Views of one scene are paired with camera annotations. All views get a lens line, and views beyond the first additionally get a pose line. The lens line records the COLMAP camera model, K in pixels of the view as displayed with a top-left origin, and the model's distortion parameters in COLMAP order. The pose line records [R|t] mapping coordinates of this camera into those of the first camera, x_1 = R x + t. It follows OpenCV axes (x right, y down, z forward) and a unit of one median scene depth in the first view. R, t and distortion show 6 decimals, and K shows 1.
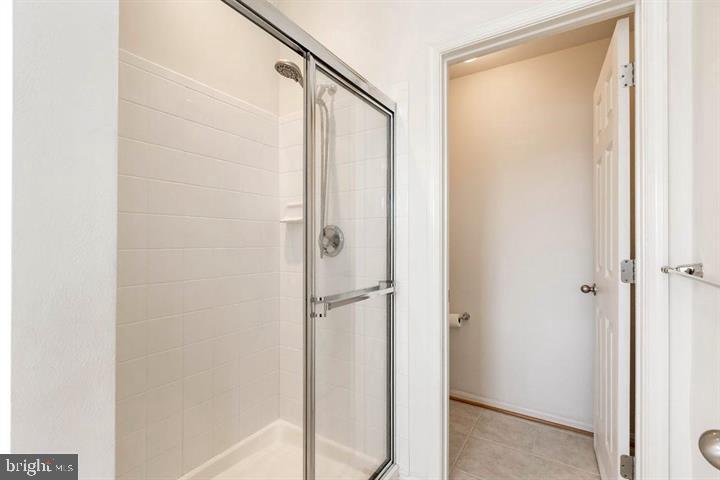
lens RADIAL K [[321.0, 0, 367.9], [0, 321.0, 240.8], [0, 0, 1]] dist [0.003243, -0.000147]
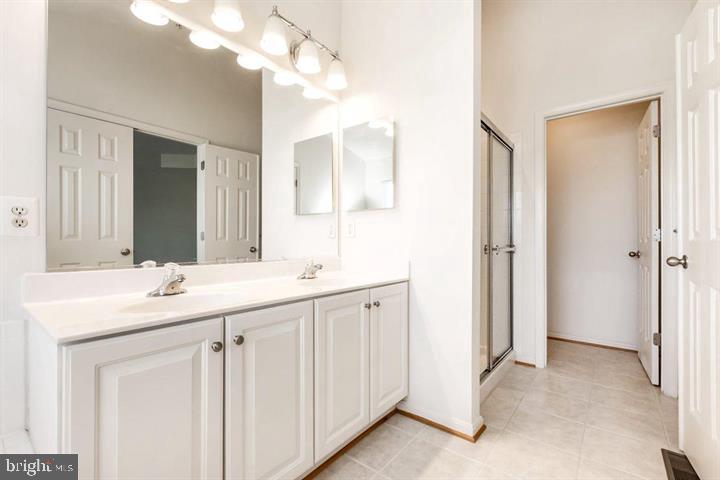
lens RADIAL K [[321.0, 0, 356.5], [0, 321.0, 241.2], [0, 0, 1]] dist [0.003243, -0.000147]
pose [[0.994064, 0.000361, -0.108794, -0.582774], [-0.000585, 0.999998, -0.002031, 0.107335], [0.108793, 0.002083, 0.994062, -0.841460]]
